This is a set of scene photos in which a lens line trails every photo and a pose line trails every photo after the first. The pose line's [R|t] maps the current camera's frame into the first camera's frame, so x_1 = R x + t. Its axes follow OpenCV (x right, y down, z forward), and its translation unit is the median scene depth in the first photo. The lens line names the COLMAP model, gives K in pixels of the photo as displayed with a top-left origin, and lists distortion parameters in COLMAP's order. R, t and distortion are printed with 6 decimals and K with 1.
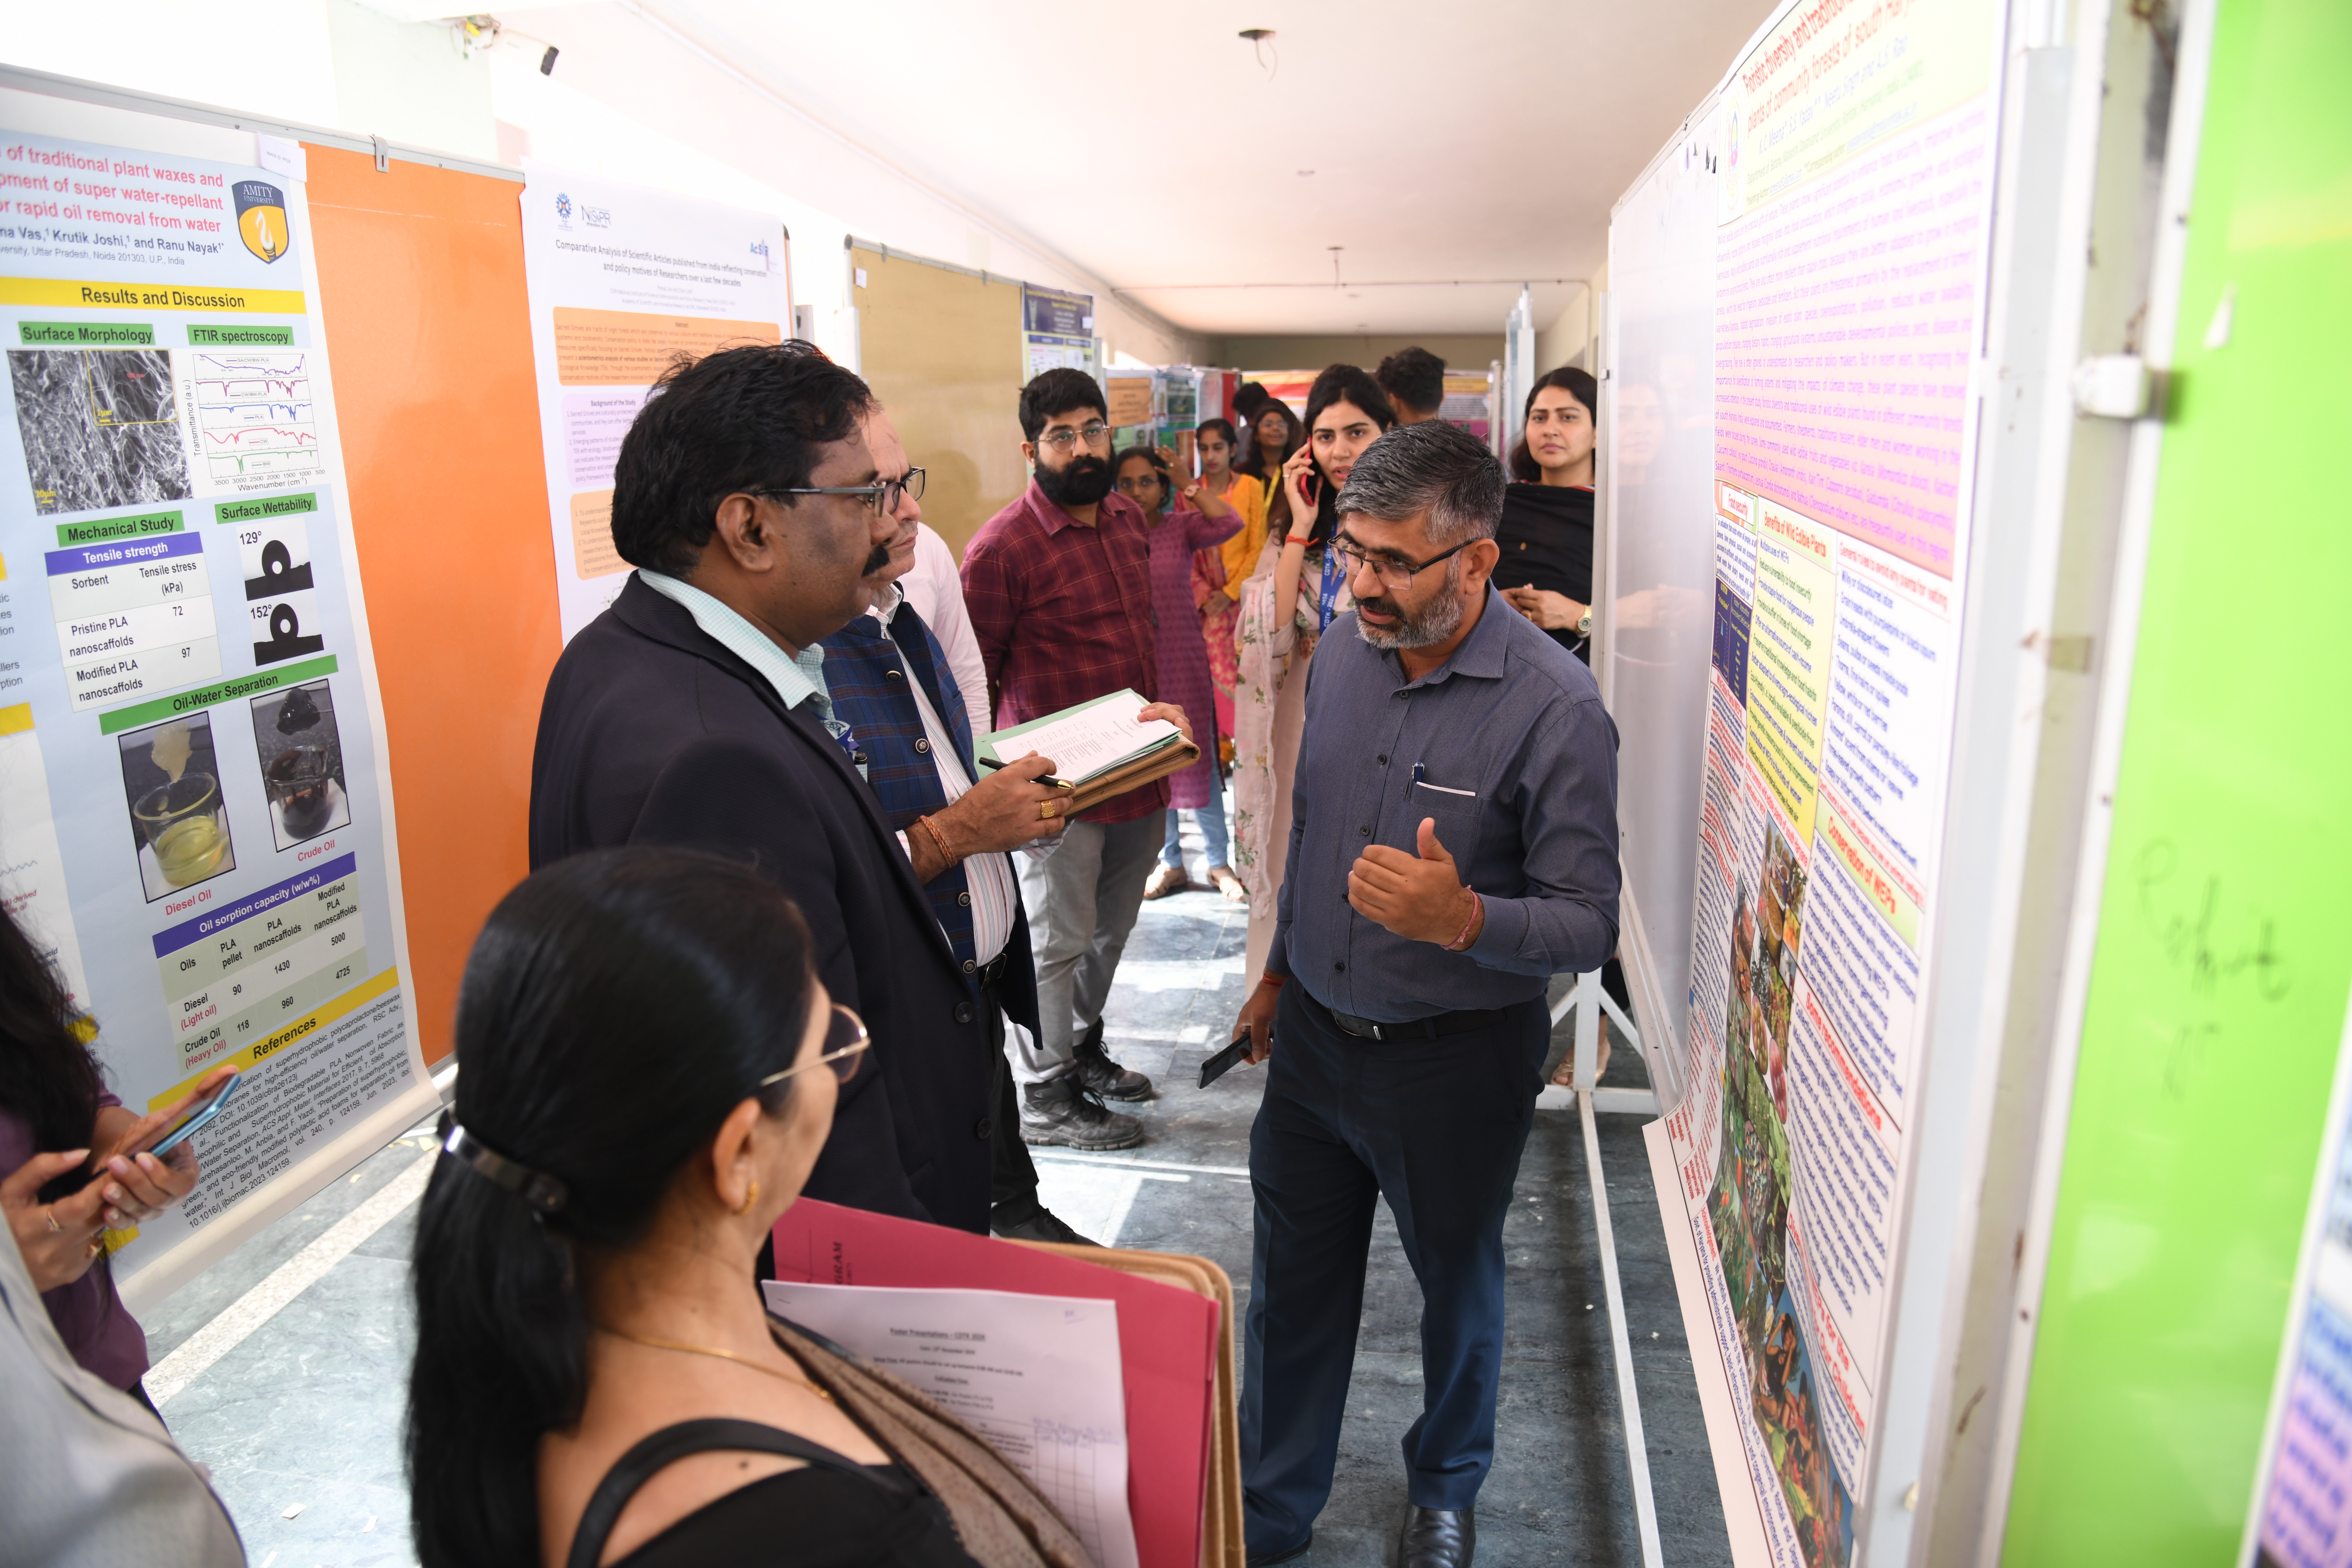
lens RADIAL K [[1585.2, 0, 1176.0], [0, 1585.2, 784.0], [0, 0, 1]] dist [-0.000125, -0.000250]
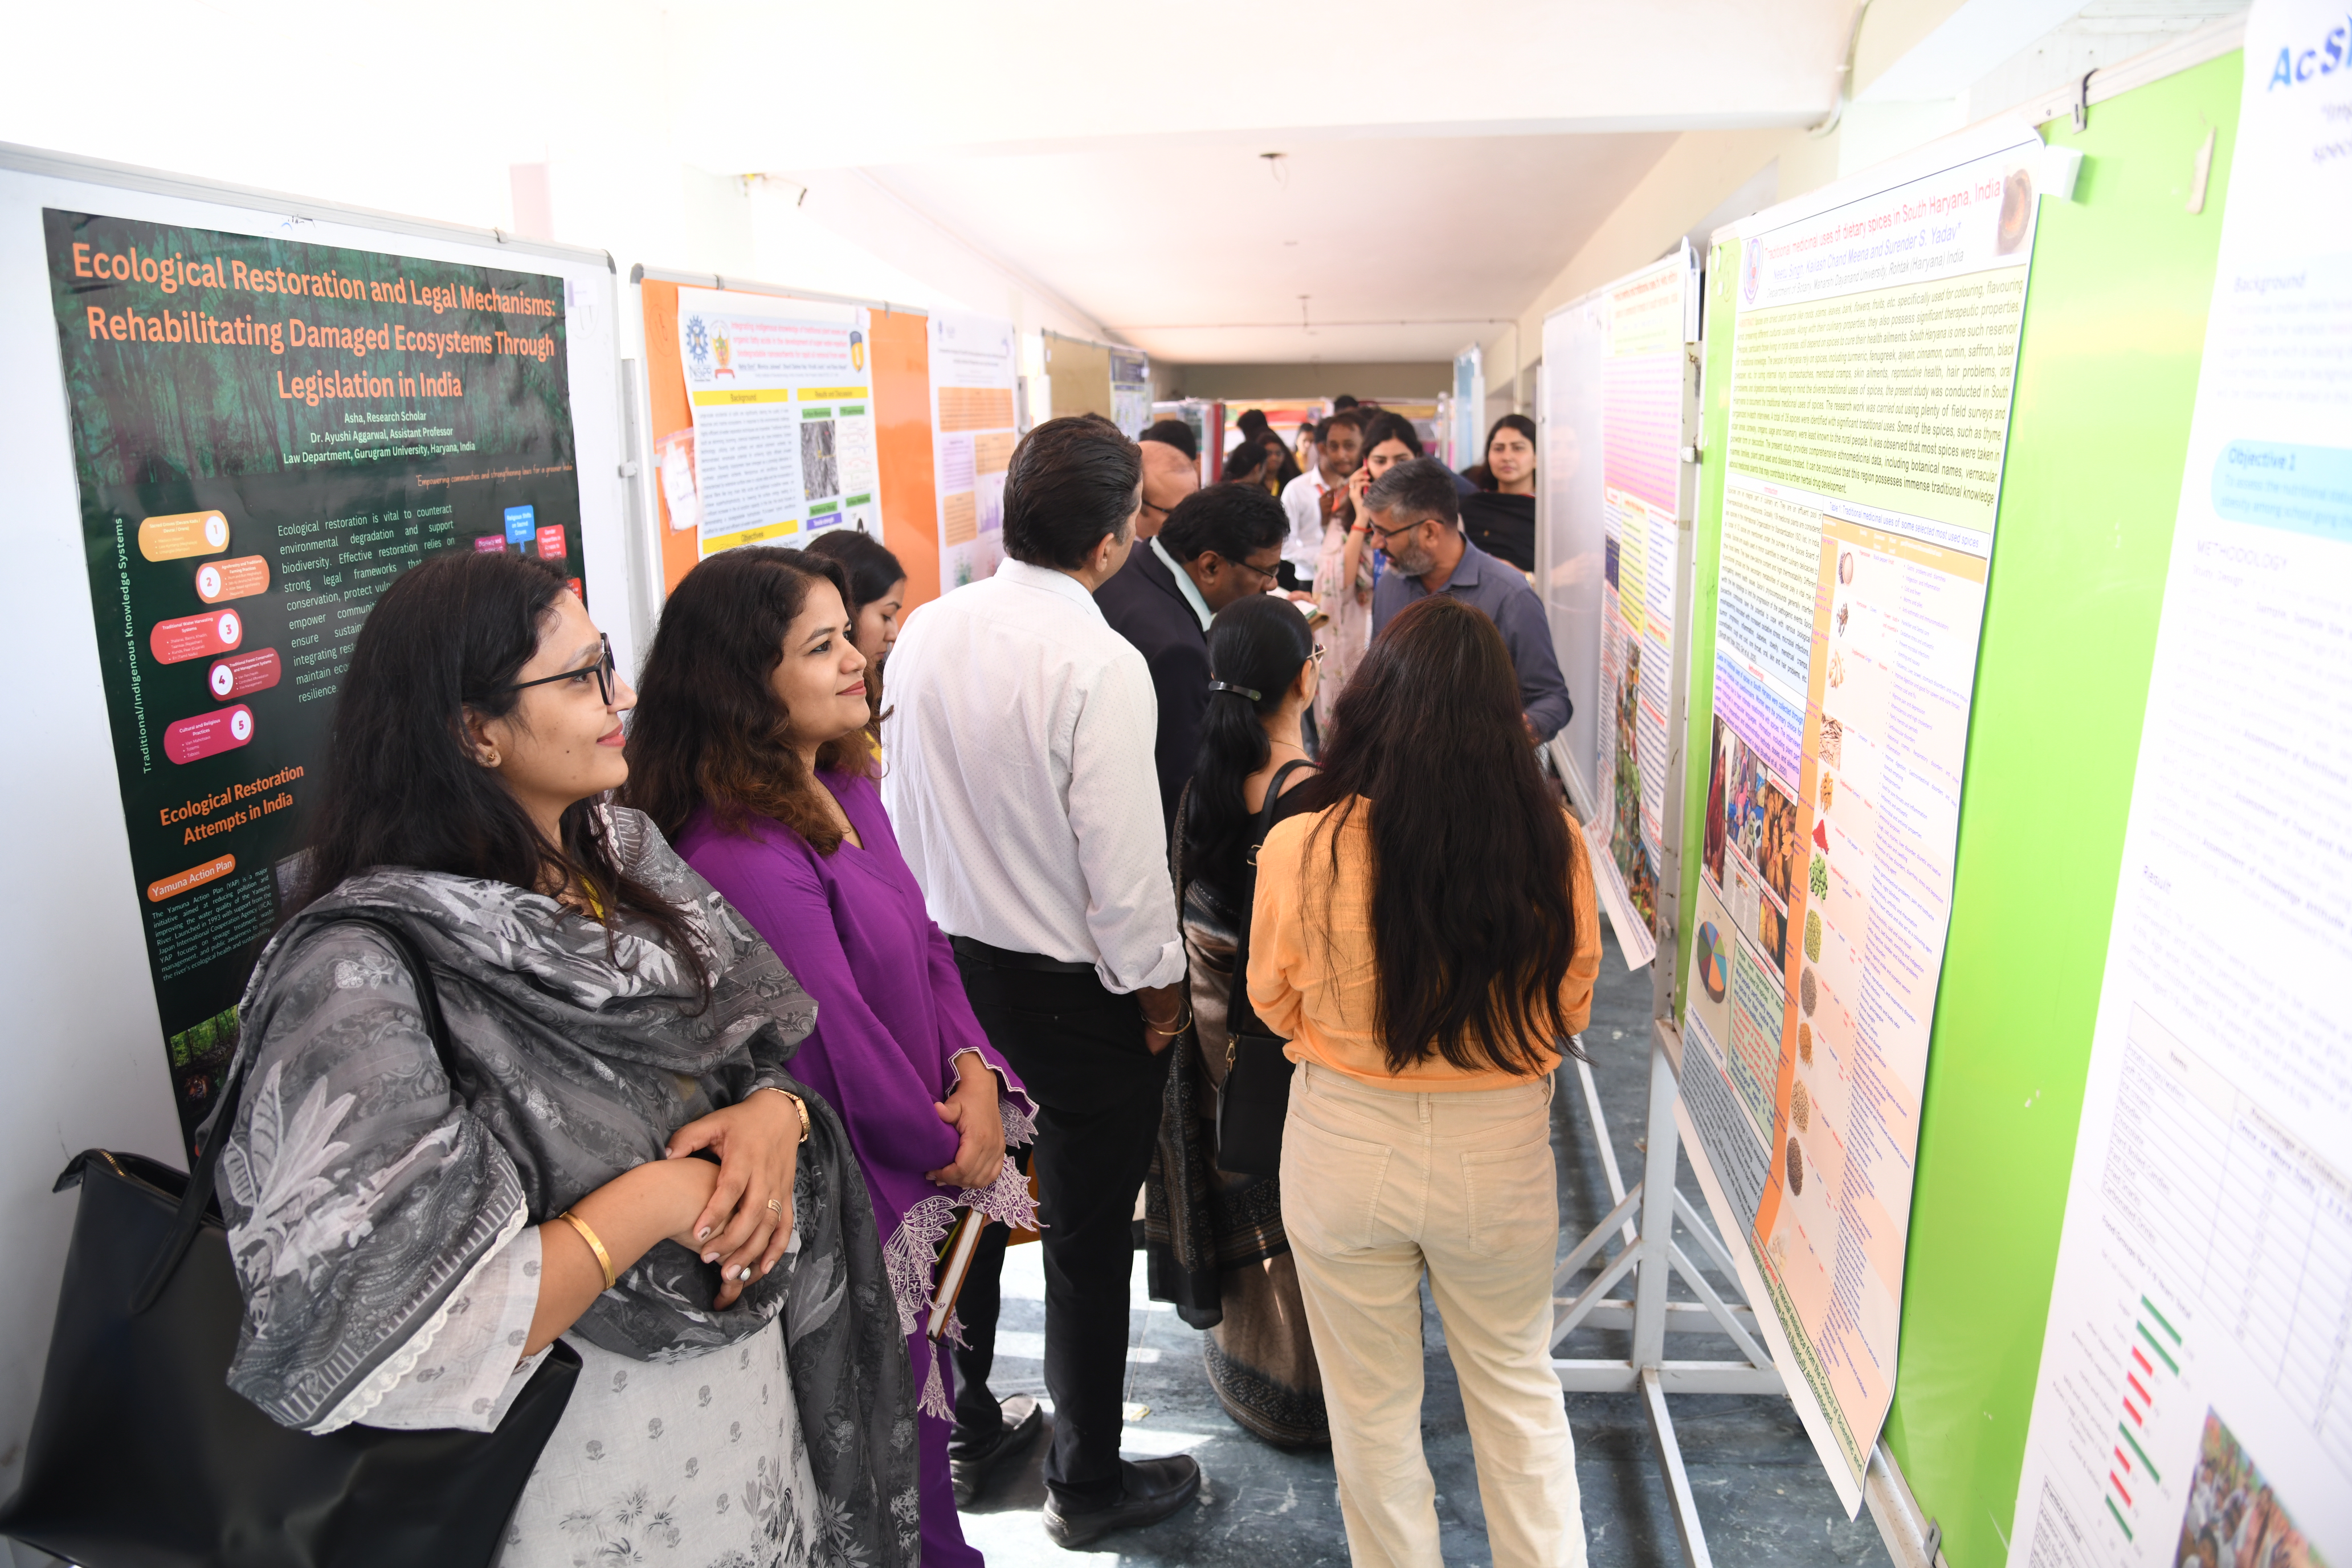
lens RADIAL K [[1585.2, 0, 1176.0], [0, 1585.2, 784.0], [0, 0, 1]] dist [-0.000125, -0.000250]
pose [[0.999011, -0.009244, 0.043496, -0.150403], [0.009778, 0.999879, -0.012090, 0.106240], [-0.043379, 0.012503, 0.998980, -0.503116]]
